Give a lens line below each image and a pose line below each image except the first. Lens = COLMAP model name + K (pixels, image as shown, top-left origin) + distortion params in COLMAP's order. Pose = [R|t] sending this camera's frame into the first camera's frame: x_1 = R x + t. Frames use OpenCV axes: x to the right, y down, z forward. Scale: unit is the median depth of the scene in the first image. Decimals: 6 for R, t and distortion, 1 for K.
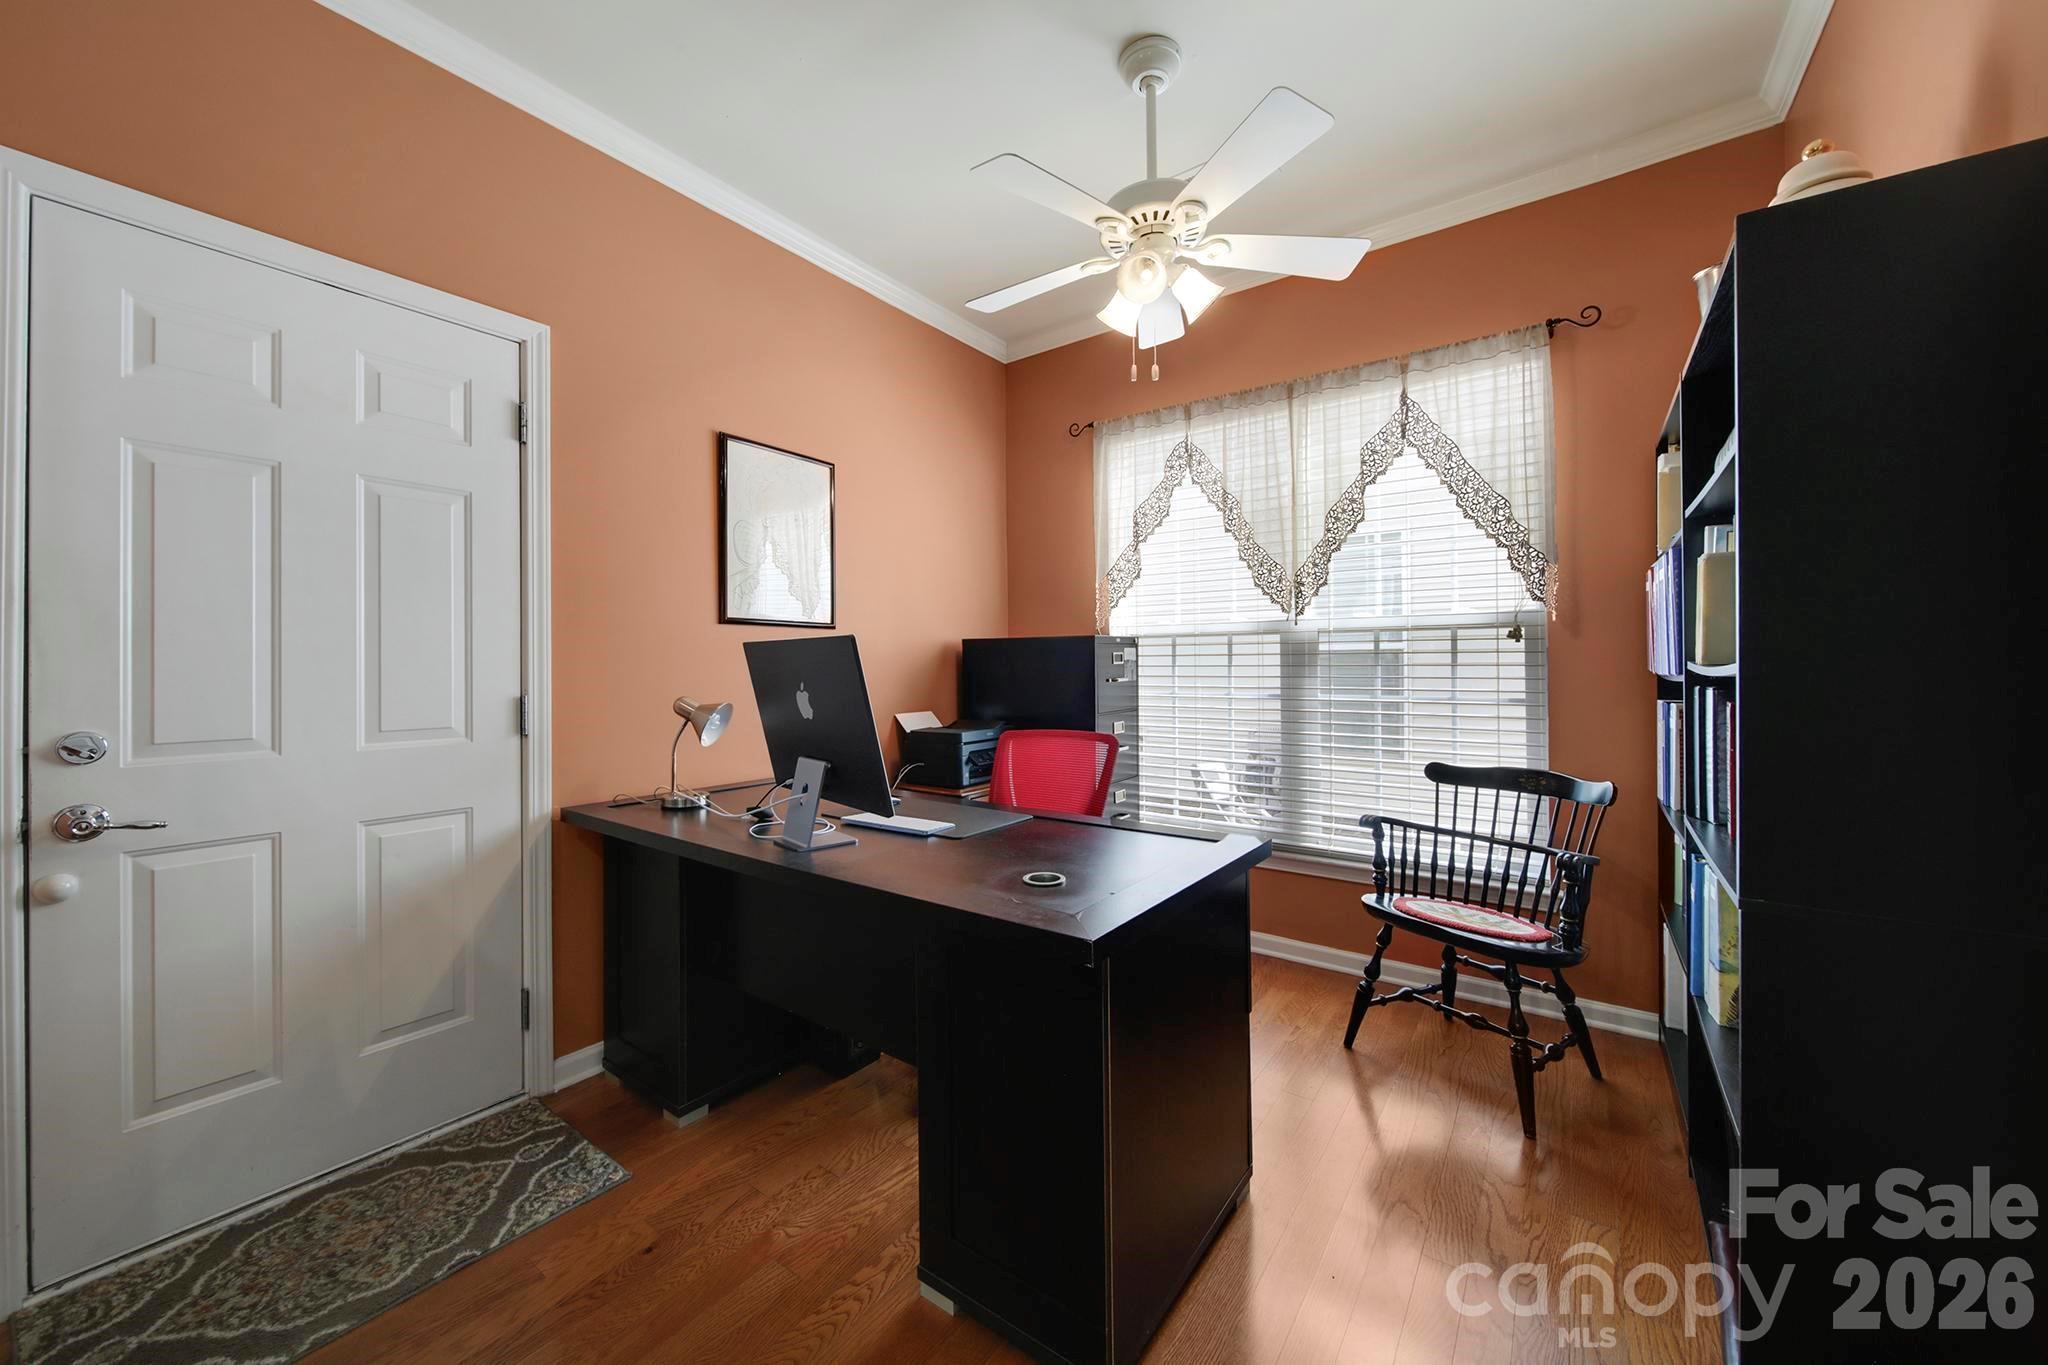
lens RADIAL K [[742.9, 0, 998.4], [0, 742.9, 667.6], [0, 0, 1]] dist [0.000675, -0.001289]
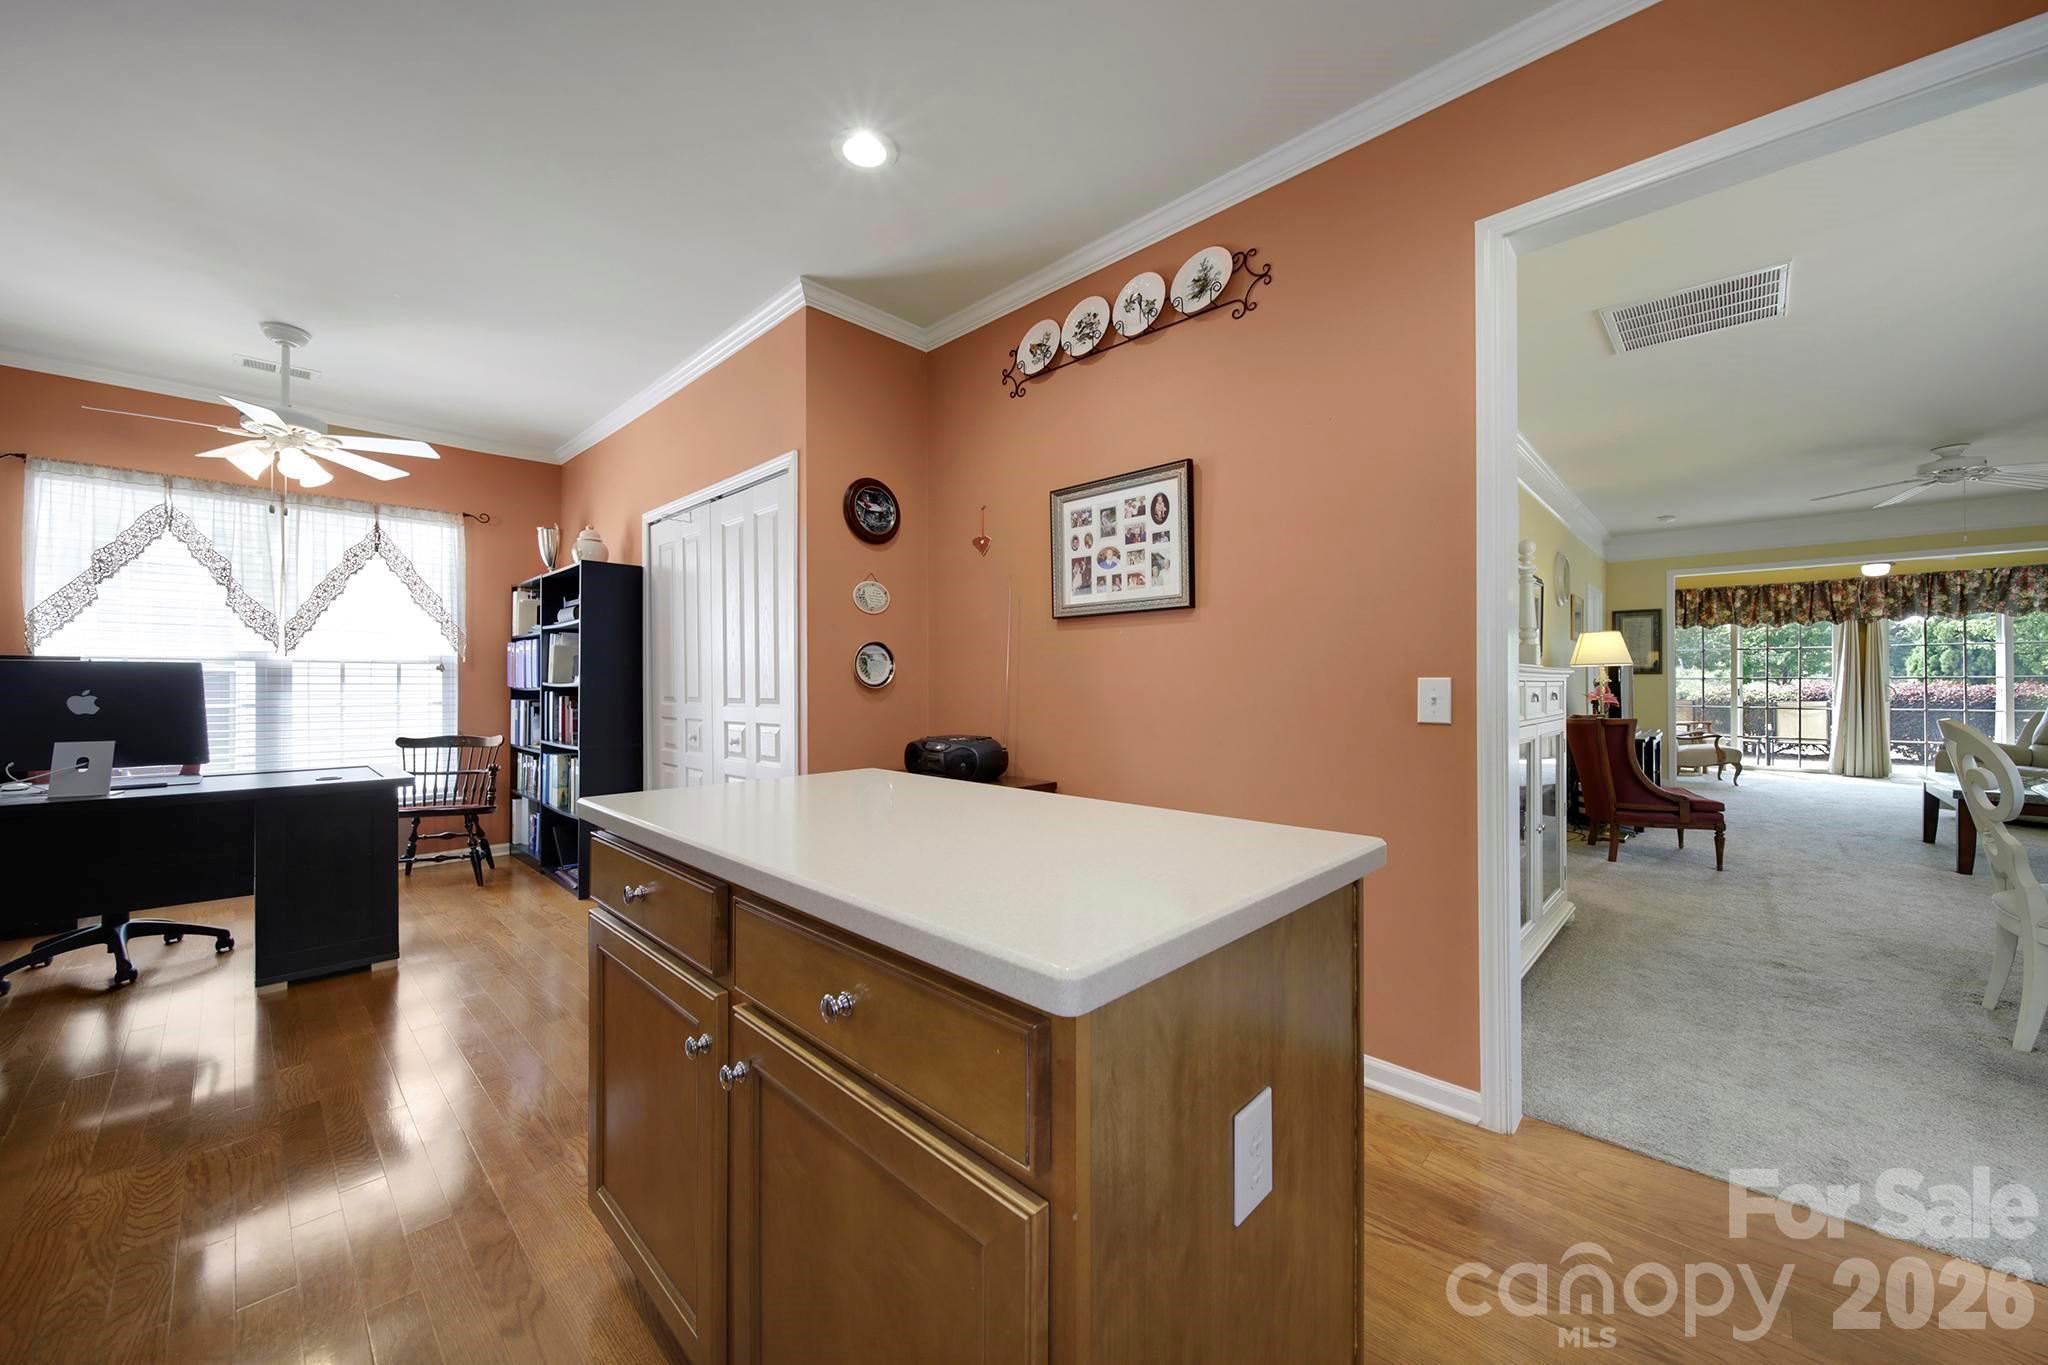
lens RADIAL K [[742.9, 0, 1077.9], [0, 742.9, 678.5], [0, 0, 1]] dist [0.000675, -0.001289]
pose [[0.057228, 0.013399, 0.998271, -1.099241], [0.005734, 0.999889, -0.013750, 0.018434], [-0.998345, 0.006511, 0.057145, -0.733588]]
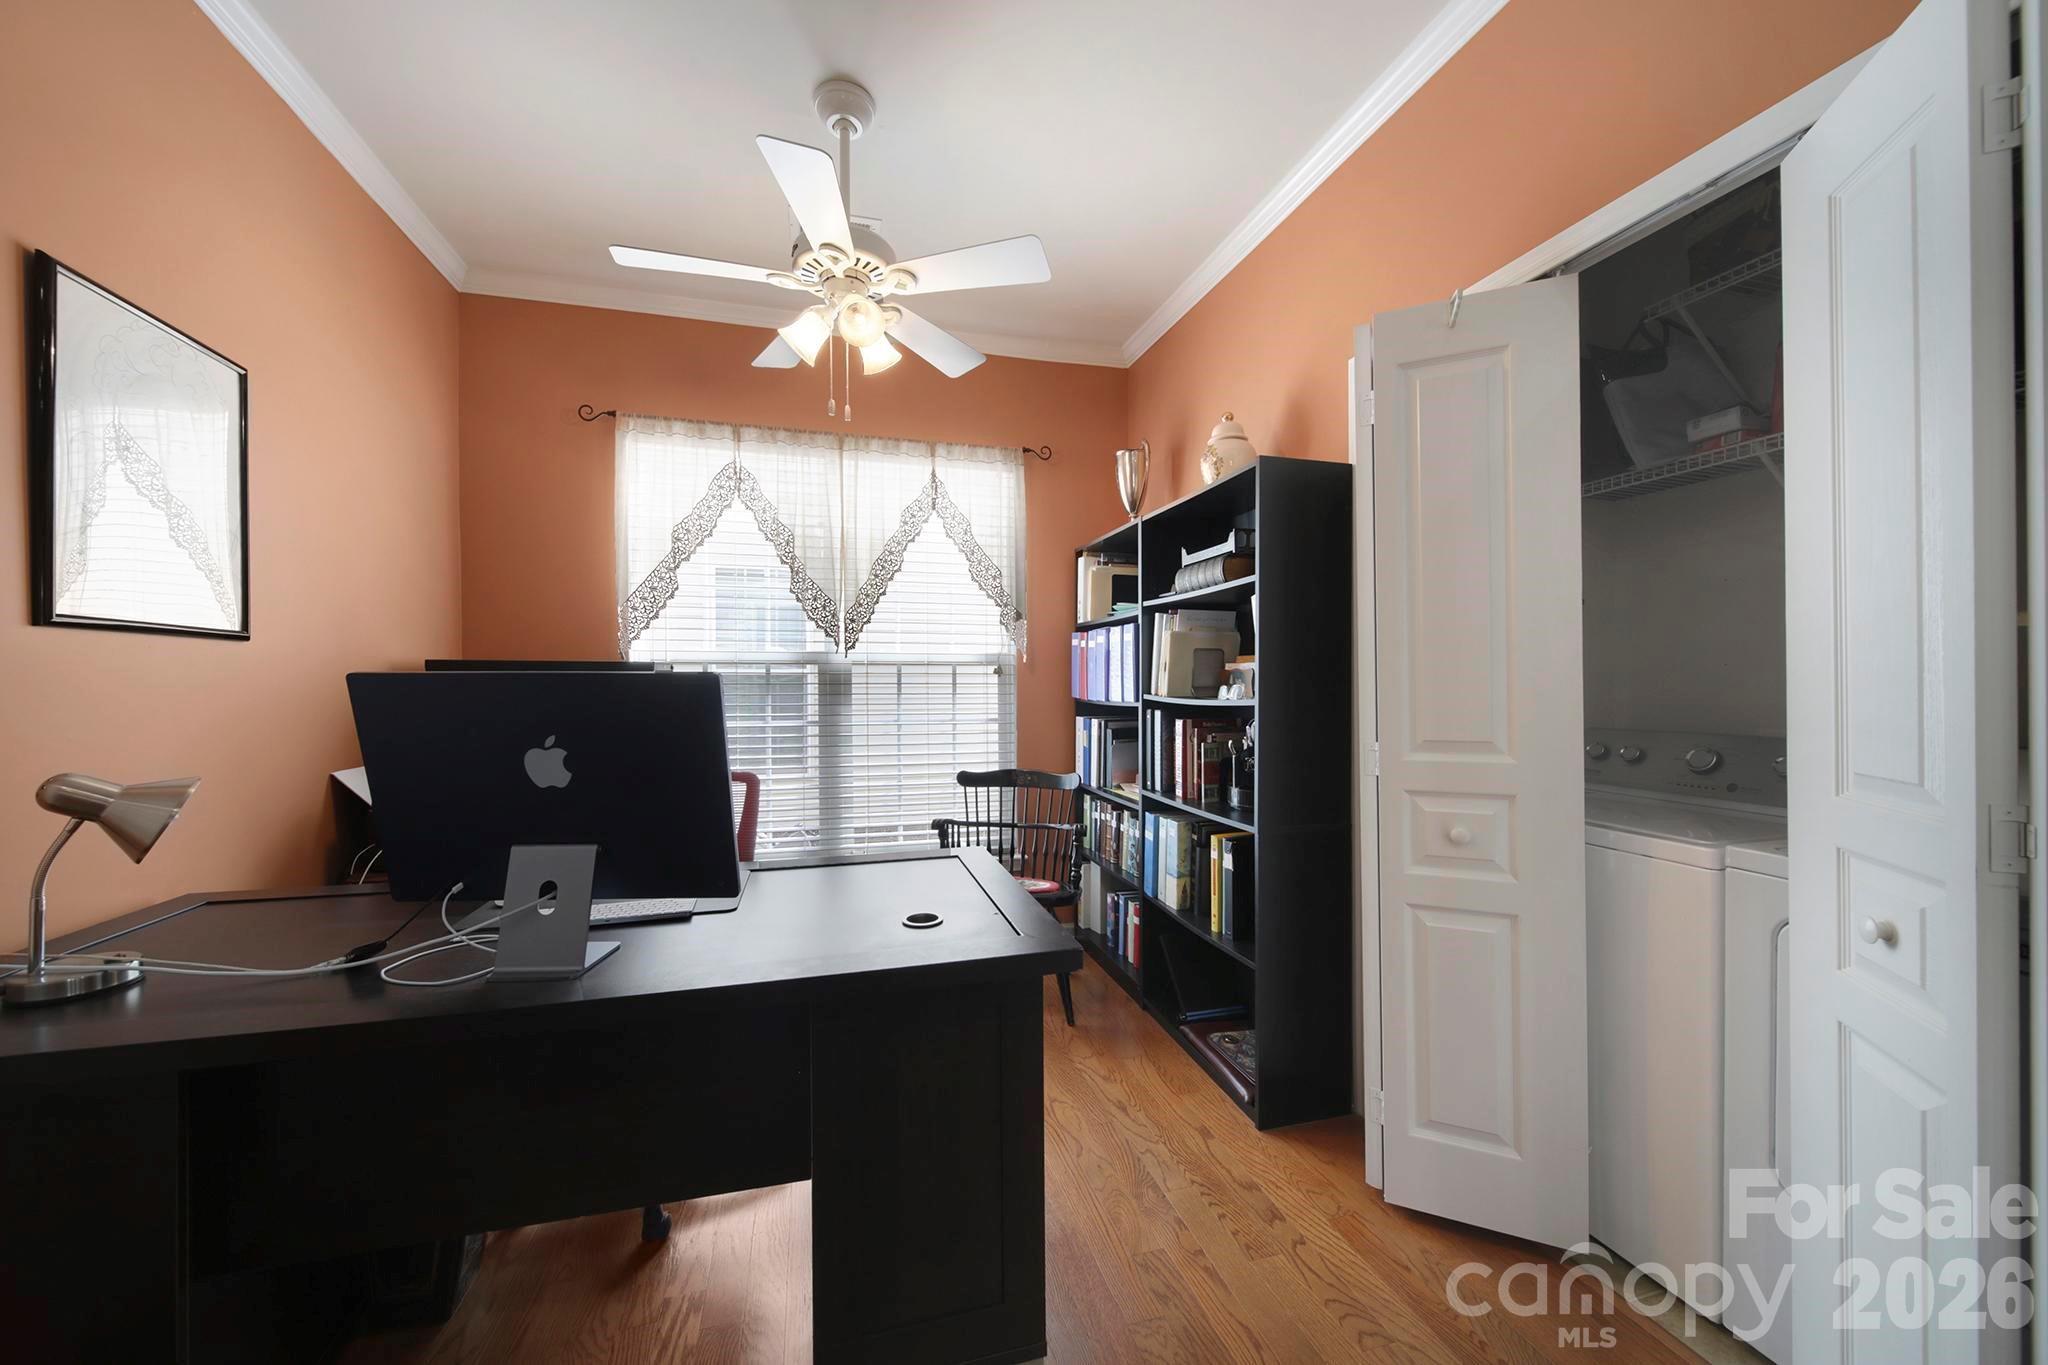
lens RADIAL K [[742.9, 0, 999.2], [0, 742.9, 685.0], [0, 0, 1]] dist [0.000675, -0.001289]
pose [[0.614287, 0.000180, 0.789083, -0.365966], [0.001139, 0.999999, -0.001115, -0.016992], [-0.789082, 0.001584, 0.614286, 0.164574]]
